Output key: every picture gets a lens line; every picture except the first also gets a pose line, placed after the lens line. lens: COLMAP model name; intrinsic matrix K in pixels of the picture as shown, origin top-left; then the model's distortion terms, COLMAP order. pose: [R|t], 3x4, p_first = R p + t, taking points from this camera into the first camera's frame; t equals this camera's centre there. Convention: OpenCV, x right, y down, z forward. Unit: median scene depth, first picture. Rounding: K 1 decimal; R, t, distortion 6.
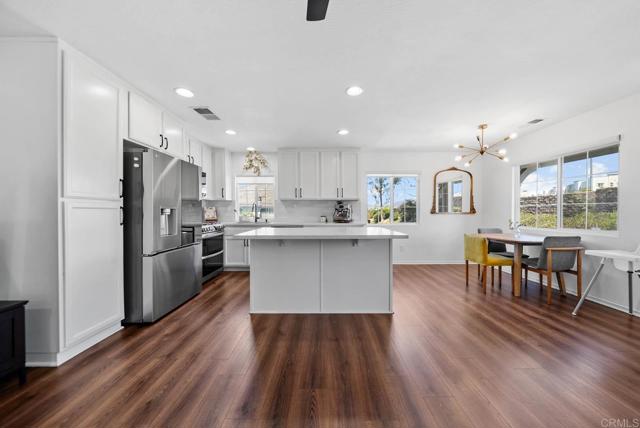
lens RADIAL K [[222.1, 0, 324.5], [0, 222.1, 213.3], [0, 0, 1]] dist [-0.001812, -0.000116]
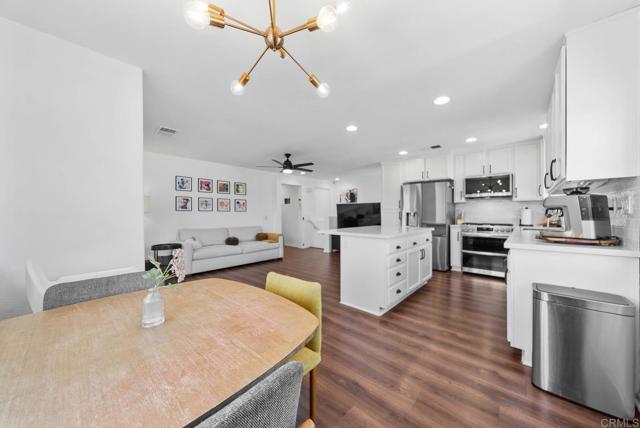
lens RADIAL K [[222.1, 0, 324.5], [0, 222.1, 213.3], [0, 0, 1]] dist [-0.001812, -0.000116]
pose [[-0.681620, 0.002535, -0.731702, 0.752094], [-0.003513, 0.999971, 0.006737, -0.012863], [0.731698, 0.007162, -0.681592, 1.067680]]
